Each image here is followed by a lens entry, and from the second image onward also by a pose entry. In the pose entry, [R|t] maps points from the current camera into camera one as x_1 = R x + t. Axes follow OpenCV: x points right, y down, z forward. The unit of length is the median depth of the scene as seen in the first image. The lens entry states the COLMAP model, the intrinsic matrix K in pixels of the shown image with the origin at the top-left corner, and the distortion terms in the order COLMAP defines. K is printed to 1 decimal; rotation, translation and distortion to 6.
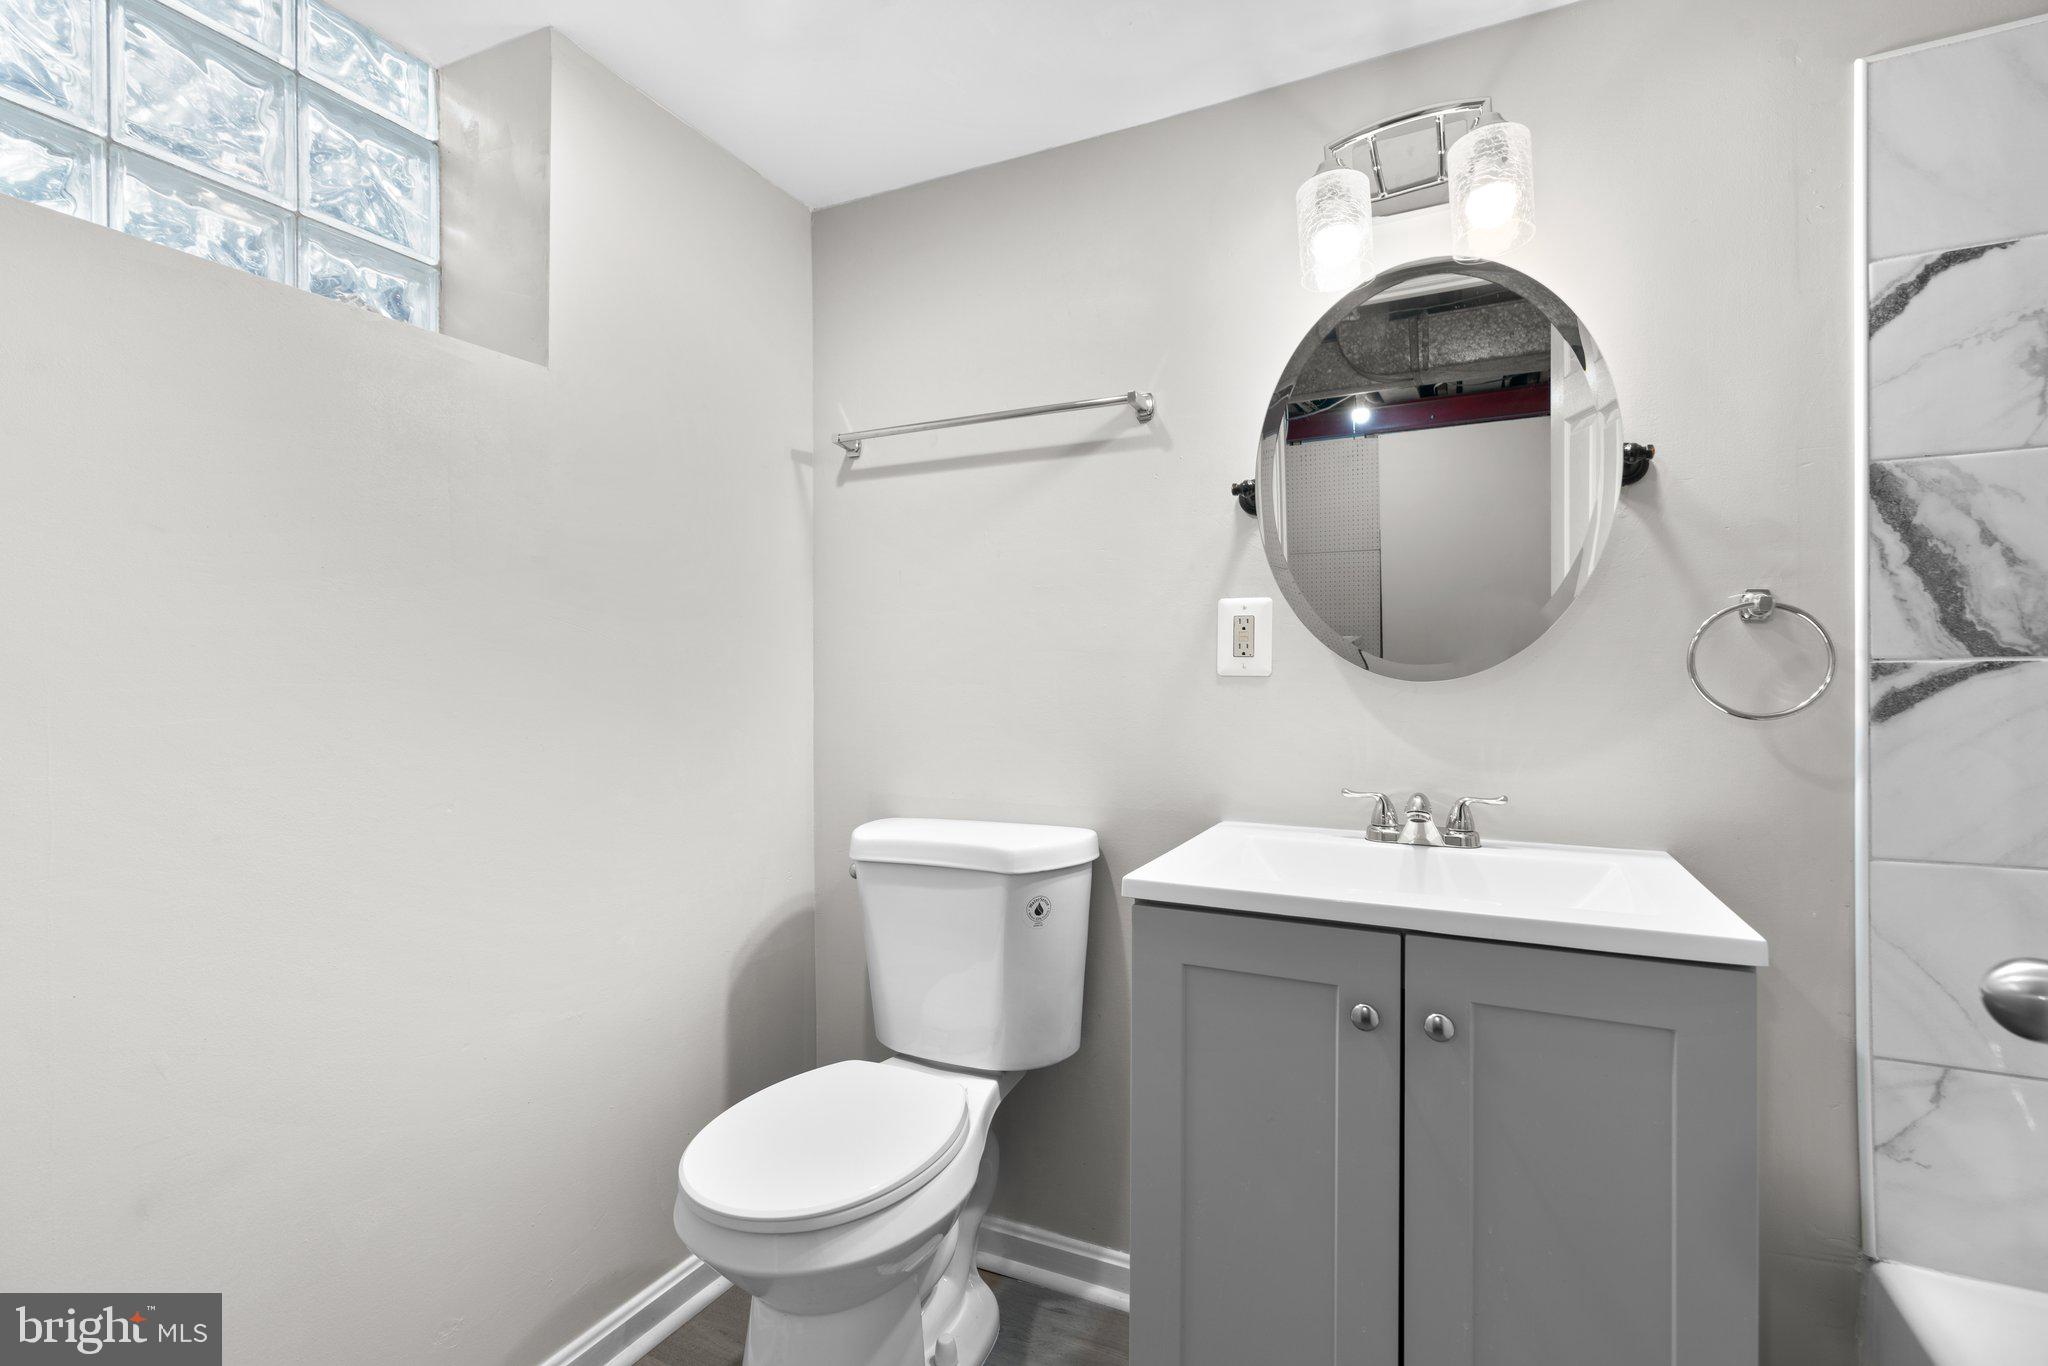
lens RADIAL K [[936.5, 0, 1018.7], [0, 936.5, 678.0], [0, 0, 1]] dist [-0.004596, 0.001709]
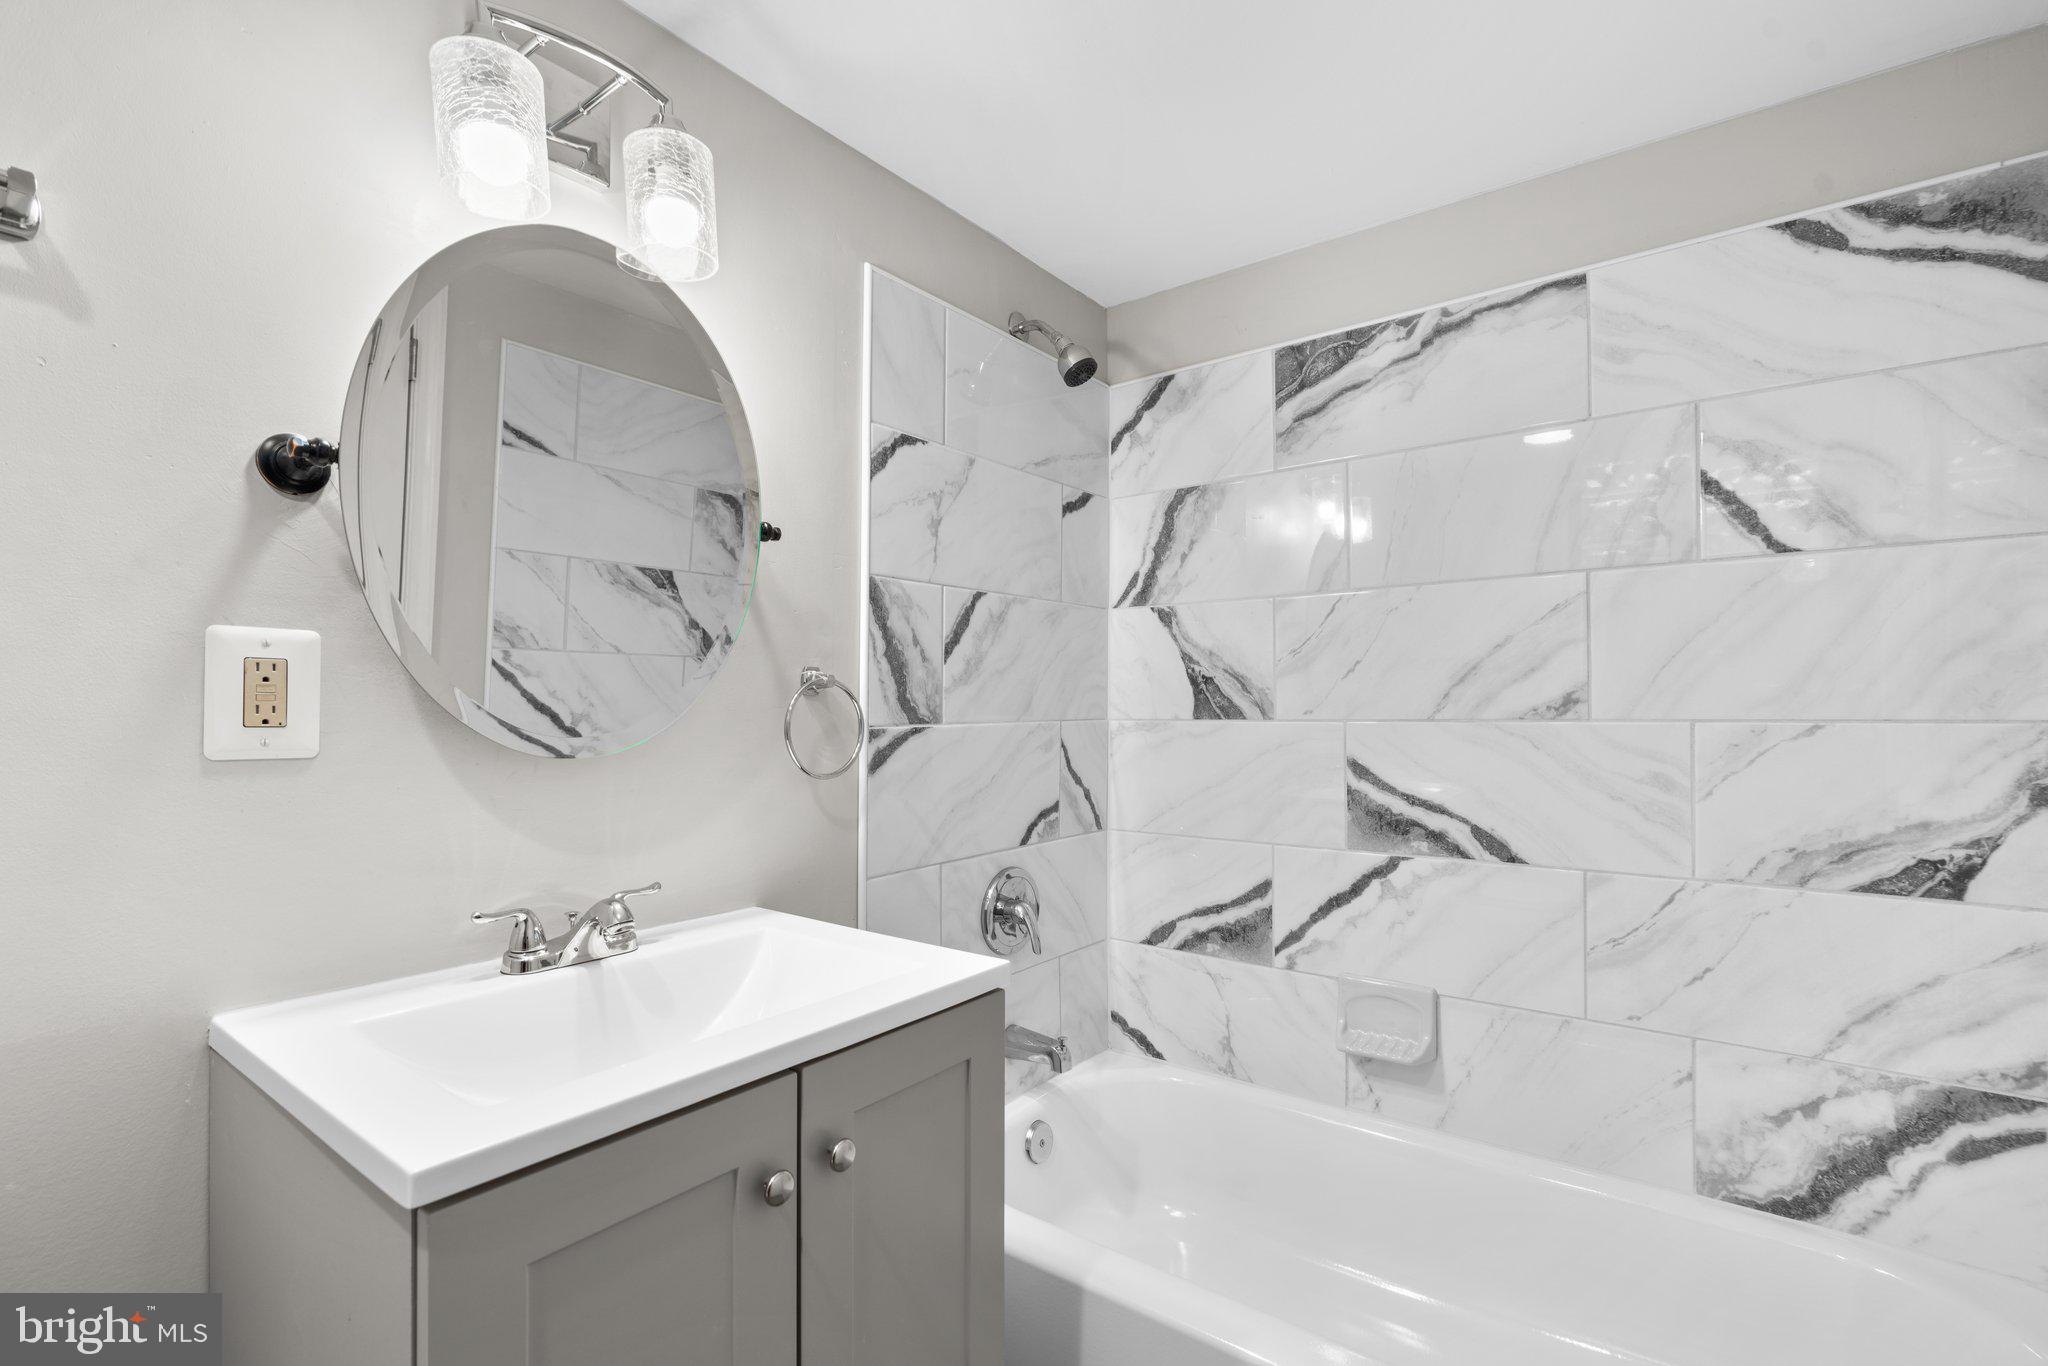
lens RADIAL K [[936.5, 0, 1020.1], [0, 936.5, 702.2], [0, 0, 1]] dist [-0.004596, 0.001709]
pose [[0.189420, 0.004350, 0.981887, -0.331693], [-0.003660, 0.999986, -0.003724, -0.049882], [-0.981889, -0.002888, 0.189433, 0.547976]]
